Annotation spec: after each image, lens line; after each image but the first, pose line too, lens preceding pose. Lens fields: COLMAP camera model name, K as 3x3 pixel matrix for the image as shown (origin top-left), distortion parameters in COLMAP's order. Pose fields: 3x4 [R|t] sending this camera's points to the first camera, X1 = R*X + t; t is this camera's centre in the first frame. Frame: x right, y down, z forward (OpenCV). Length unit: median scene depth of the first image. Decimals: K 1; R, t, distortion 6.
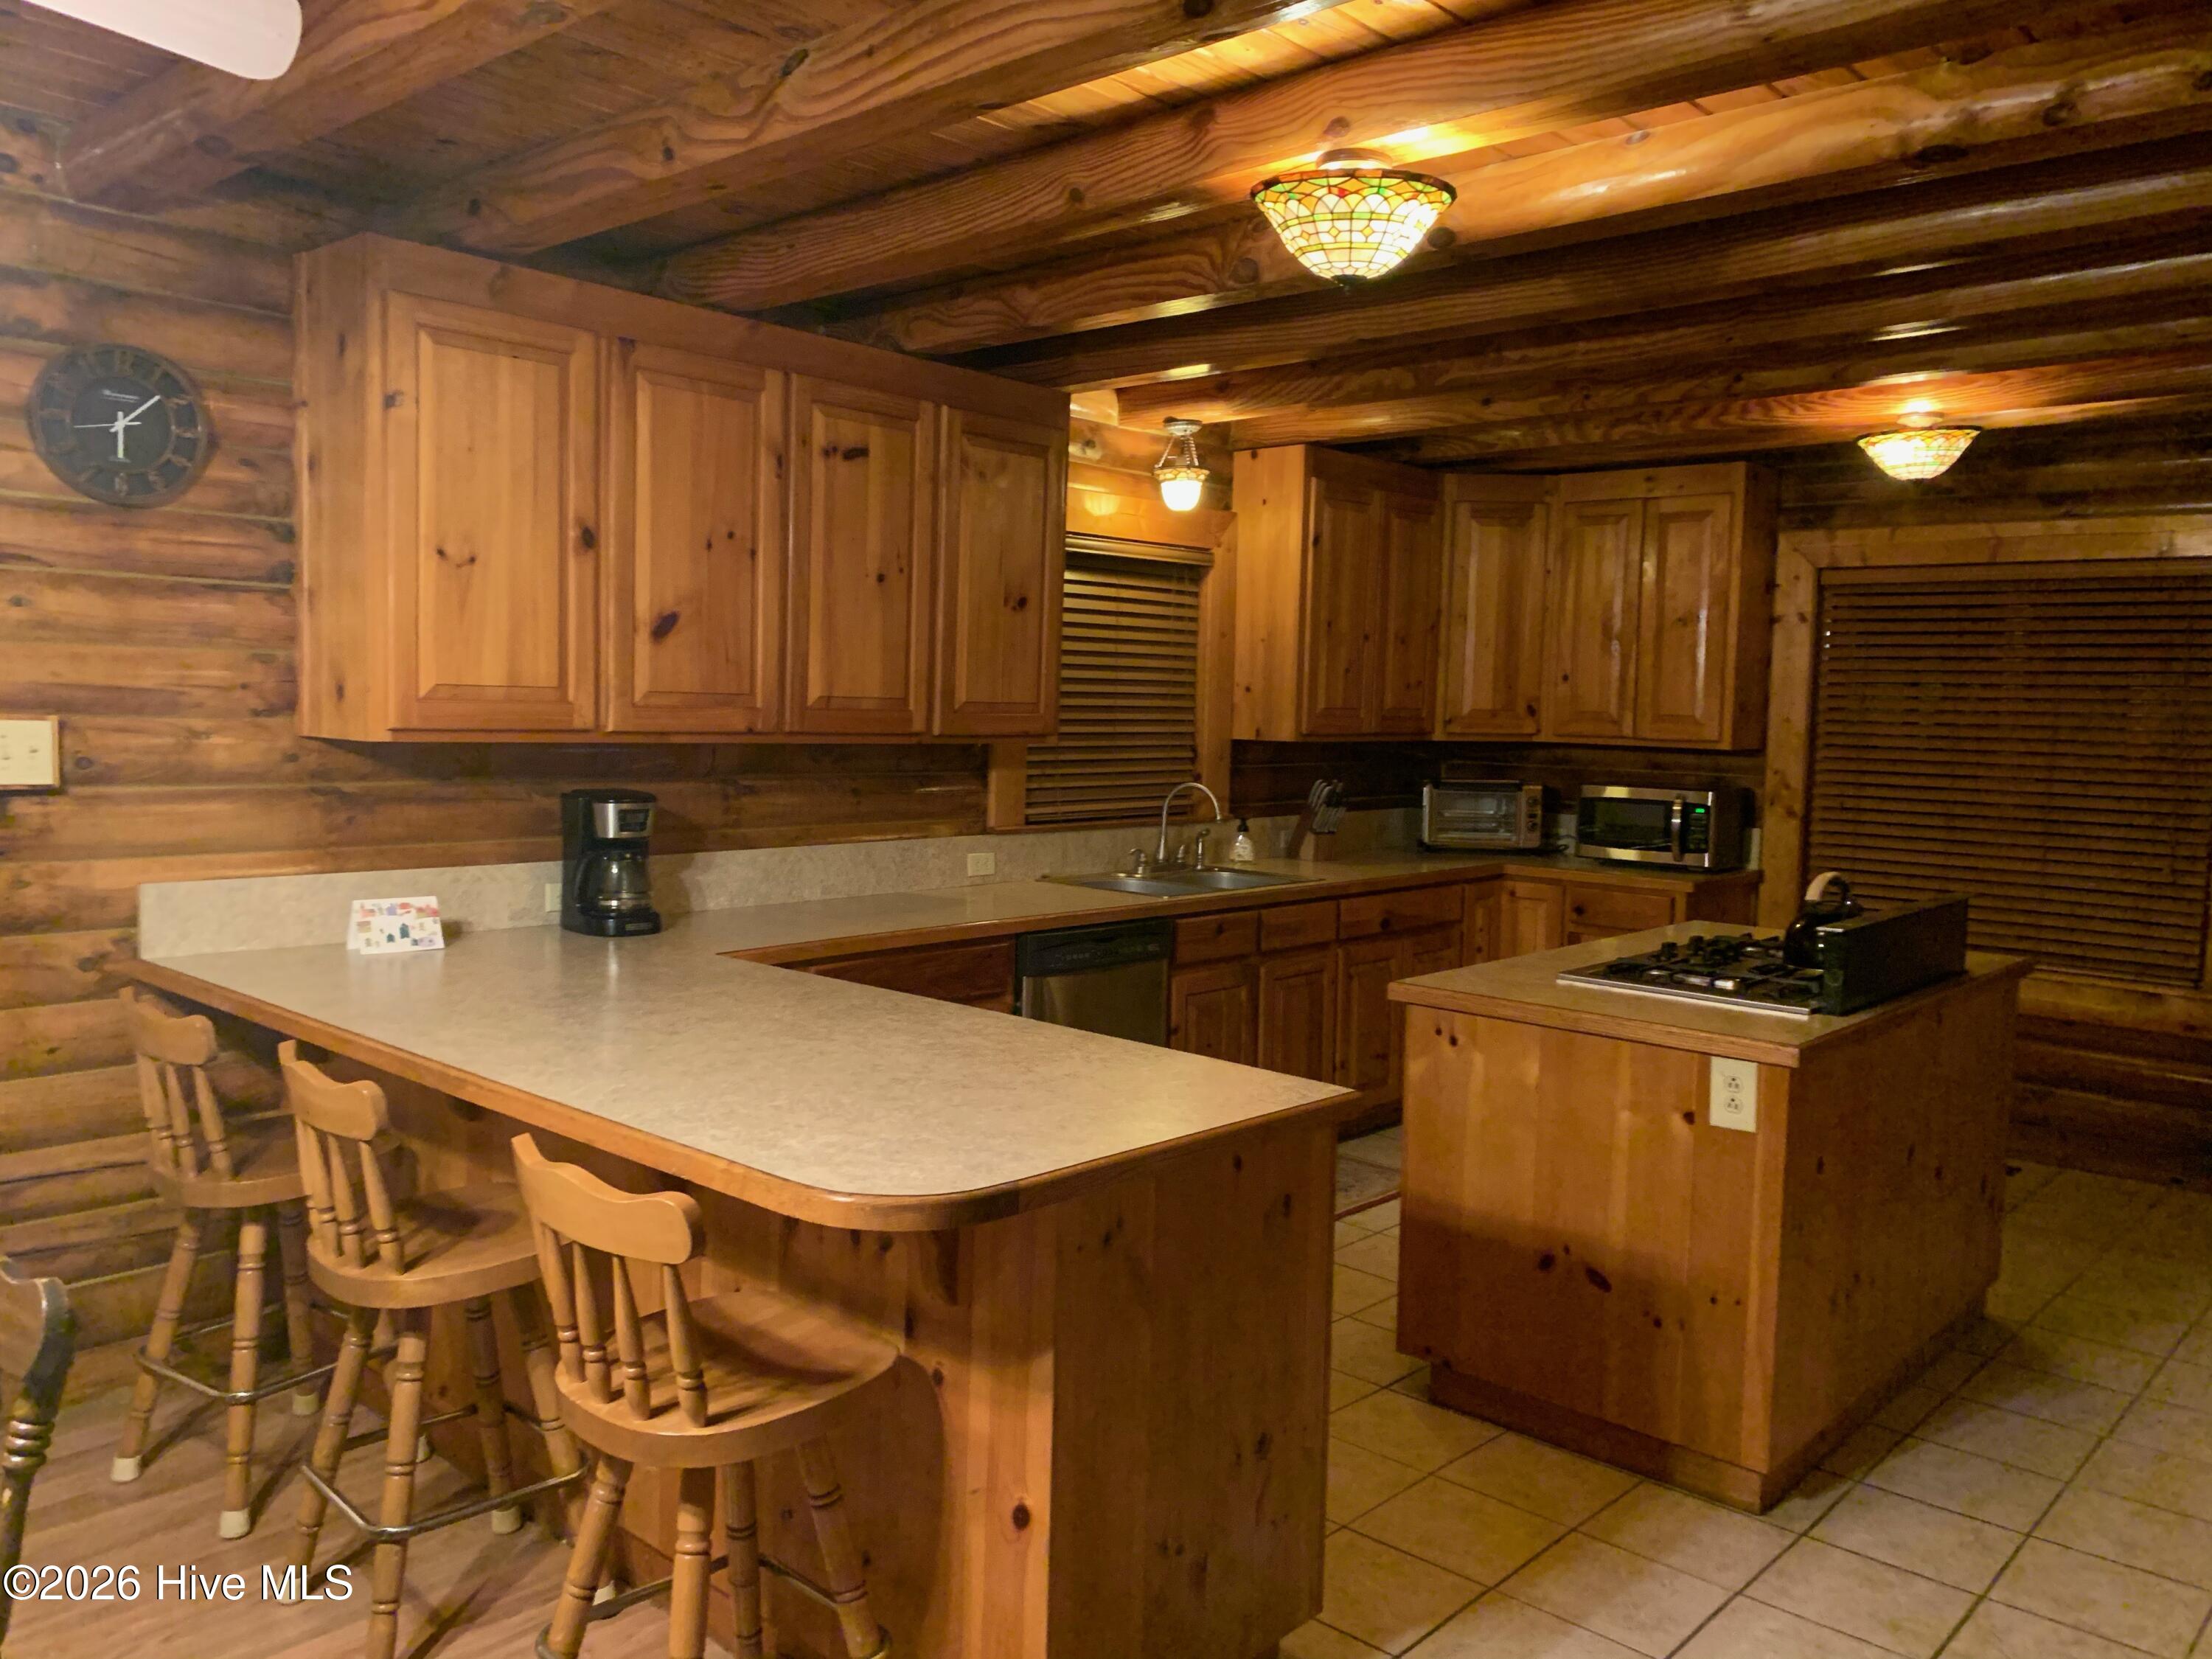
lens RADIAL K [[1678.5, 0, 1084.8], [0, 1678.5, 819.6], [0, 0, 1]] dist [0.056809, -0.075752]
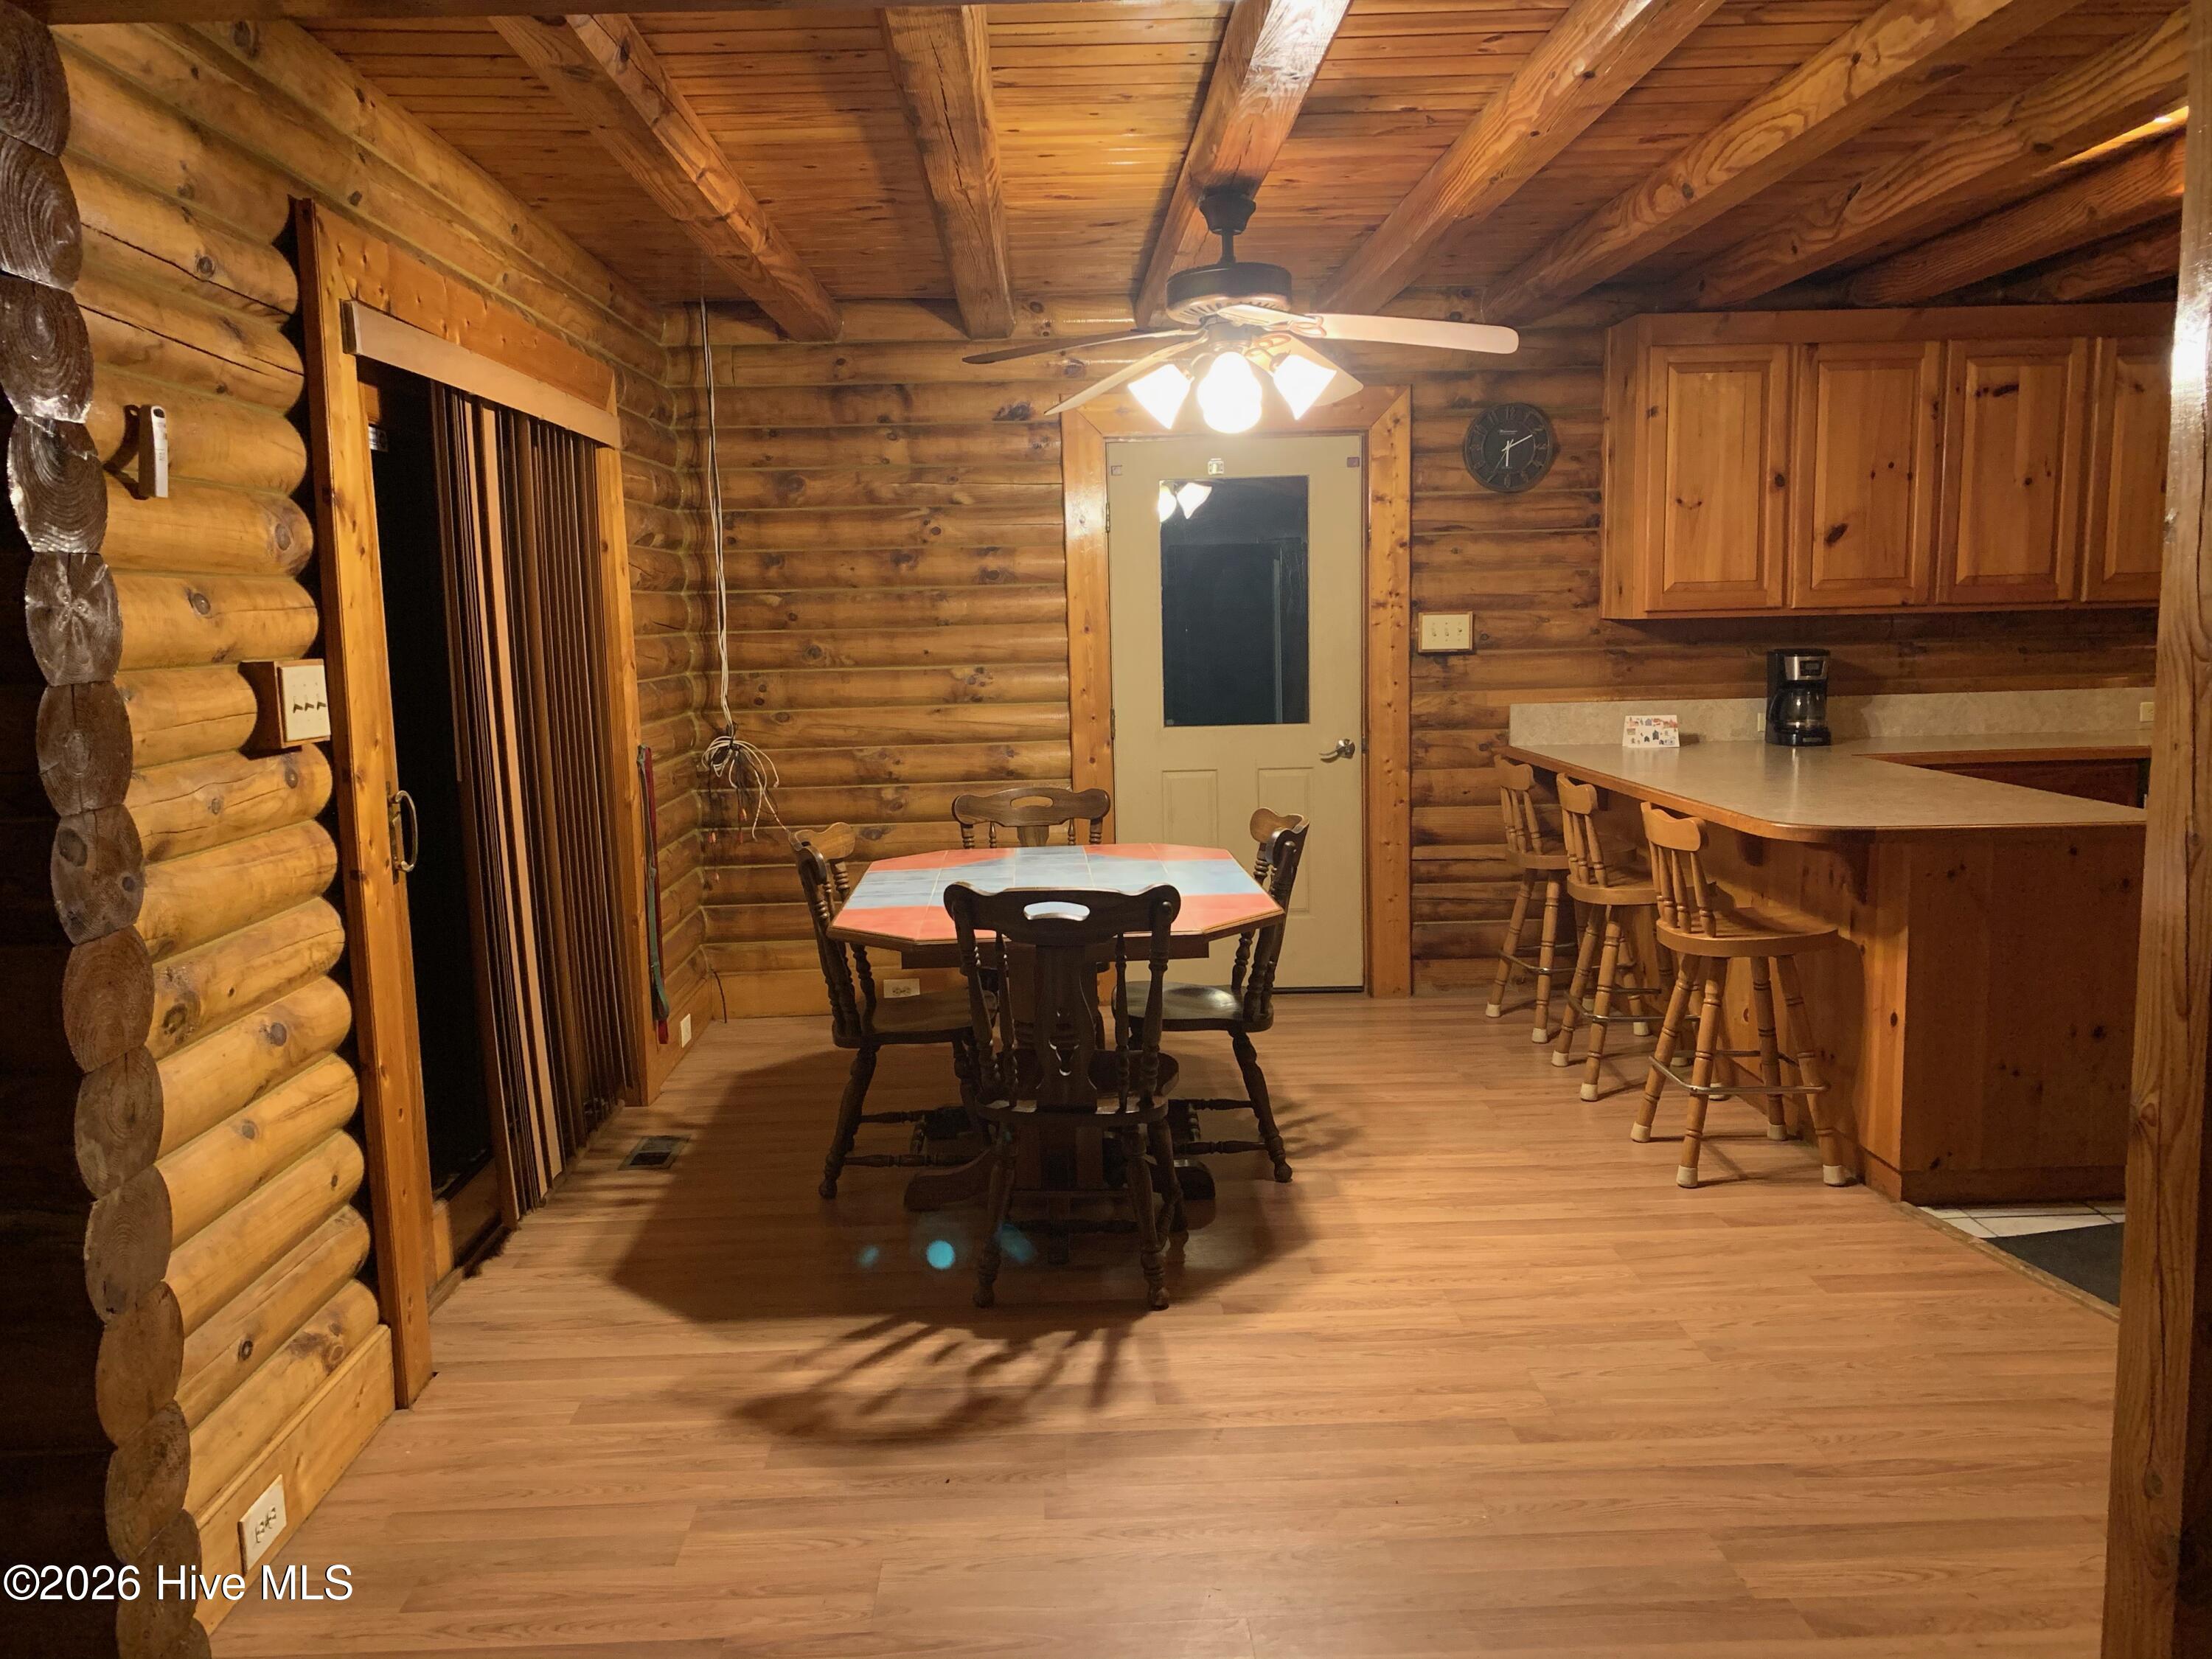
lens RADIAL K [[1678.5, 0, 1078.7], [0, 1678.5, 824.4], [0, 0, 1]] dist [0.056809, -0.075752]
pose [[0.688219, 0.048681, -0.723868, 0.404894], [-0.008933, 0.998239, 0.058640, 0.061185], [0.725448, -0.033891, 0.687442, -0.537672]]
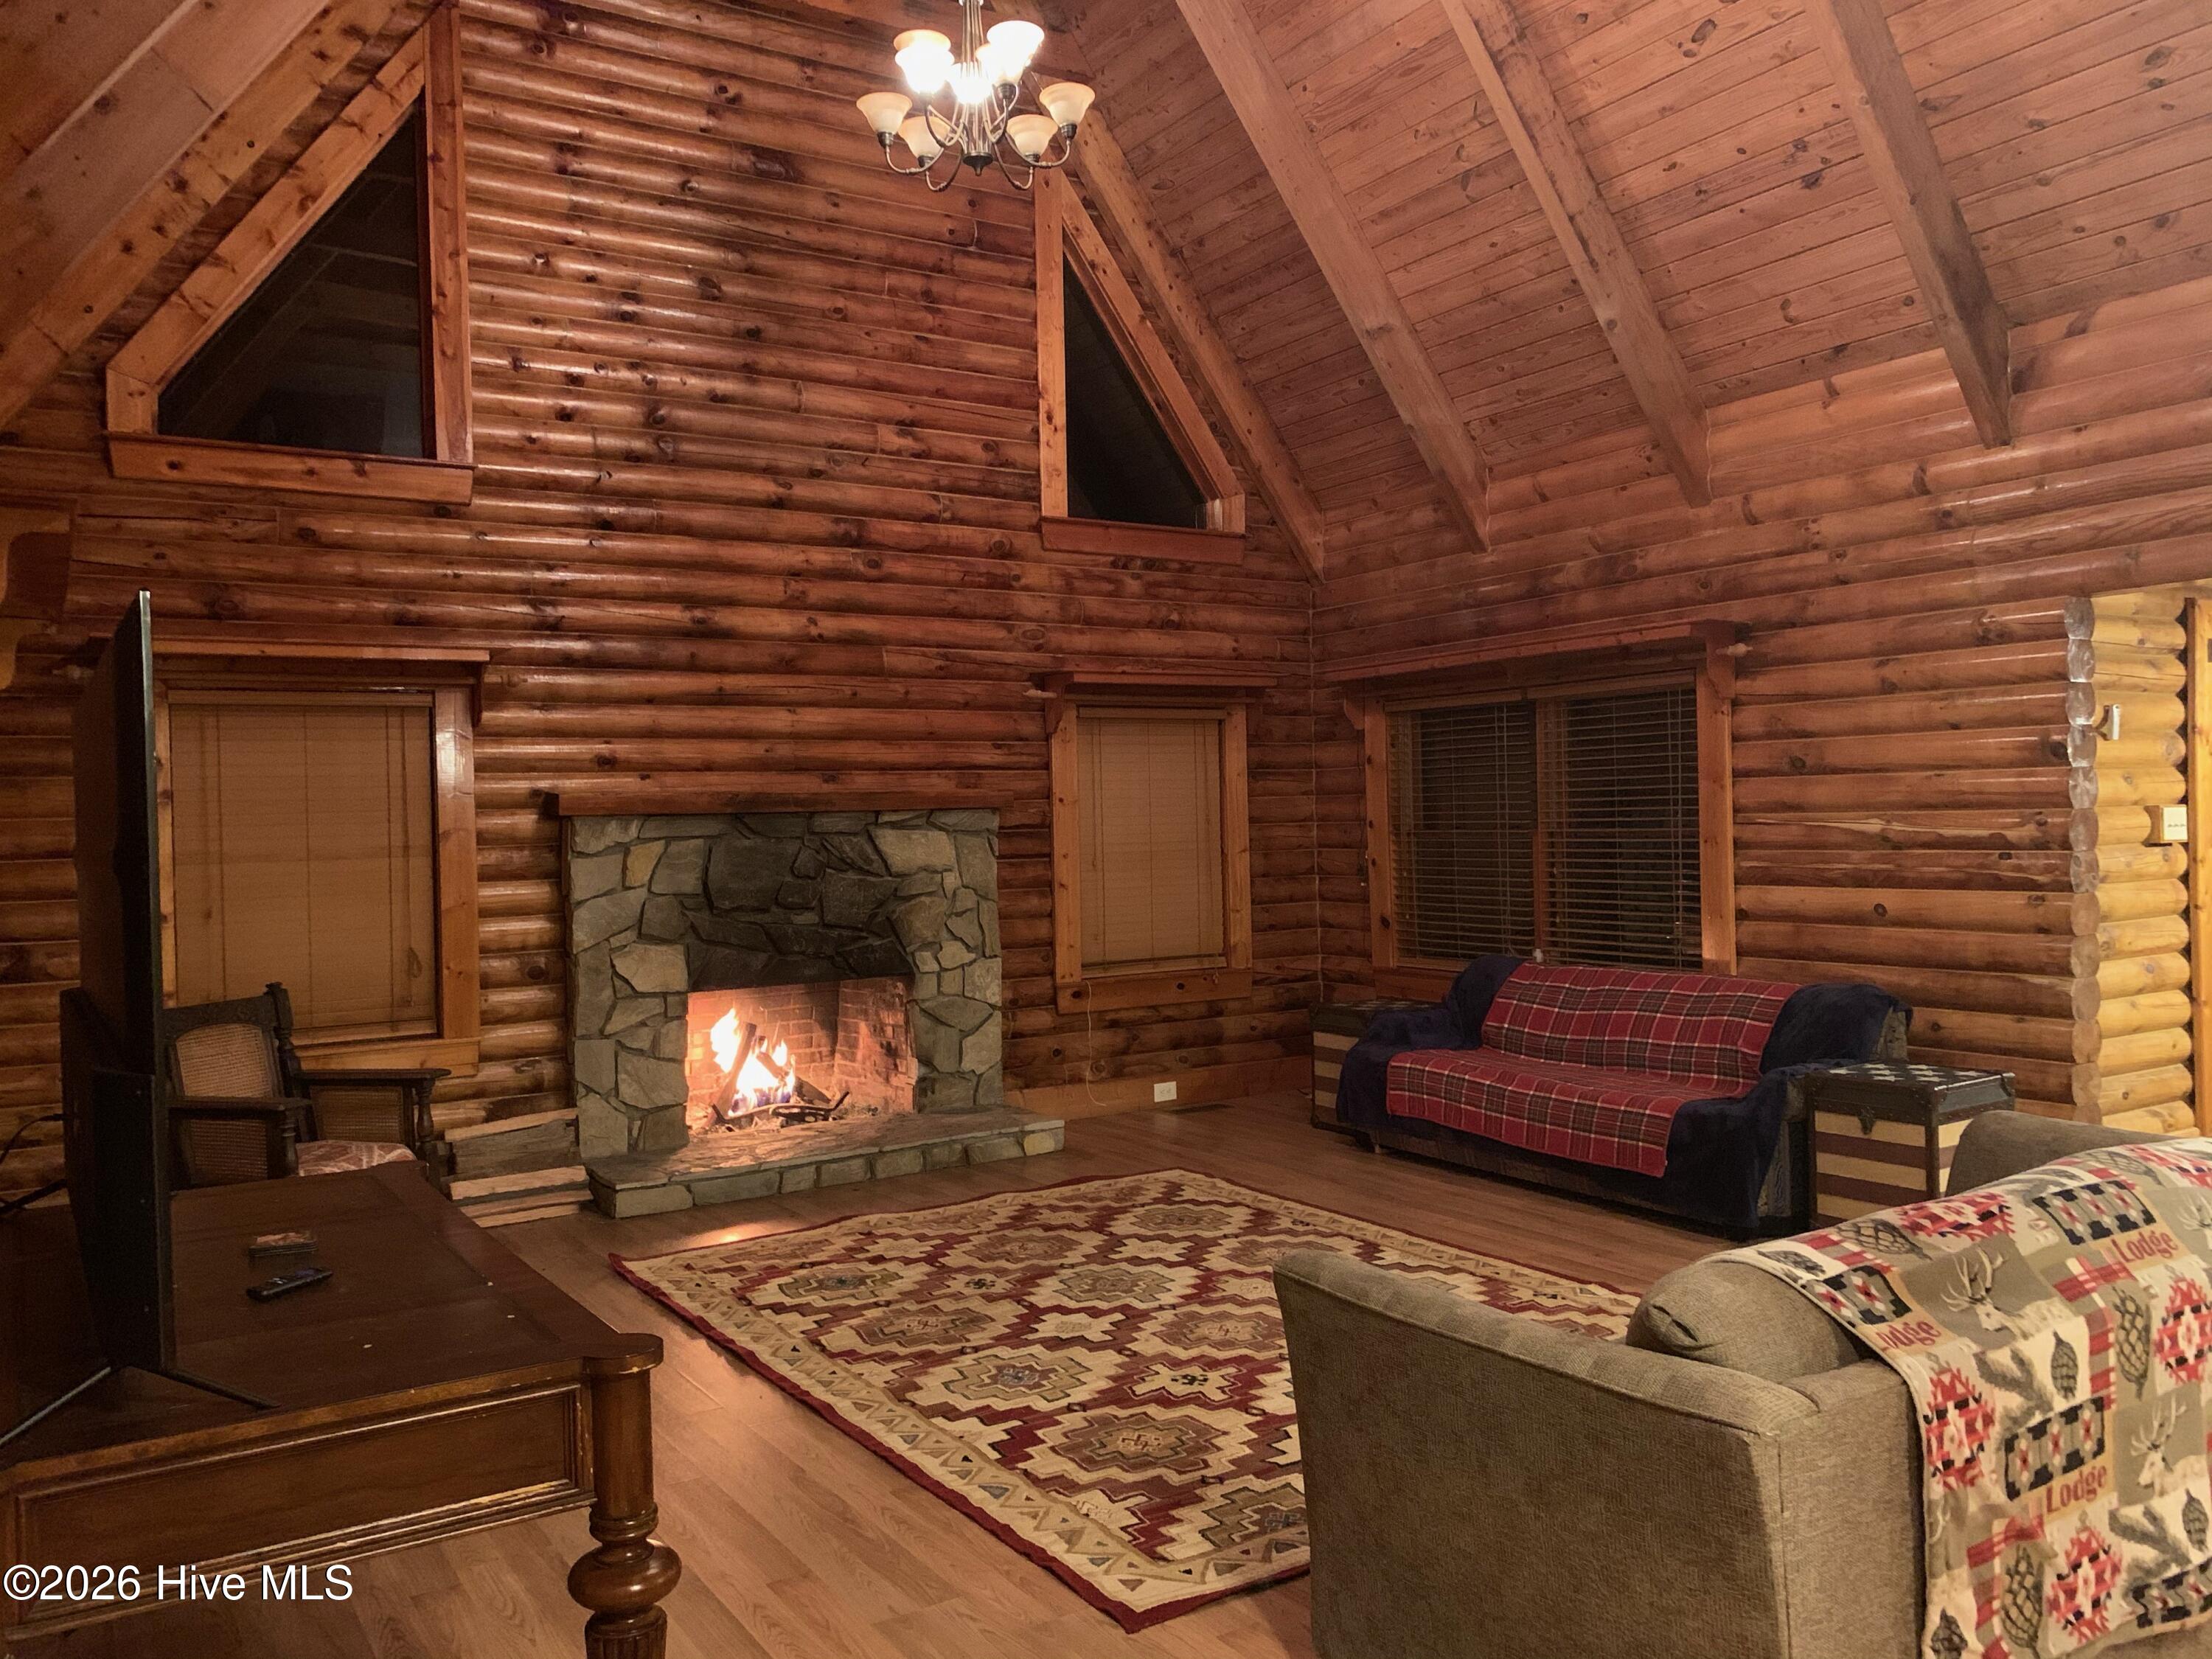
lens RADIAL K [[1678.5, 0, 1099.1], [0, 1678.5, 828.2], [0, 0, 1]] dist [0.056809, -0.075752]
pose [[-0.265541, -0.015228, -0.963979, 2.557661], [-0.051063, 0.998694, -0.001710, 0.166758], [0.962746, 0.048769, -0.265972, -1.132149]]
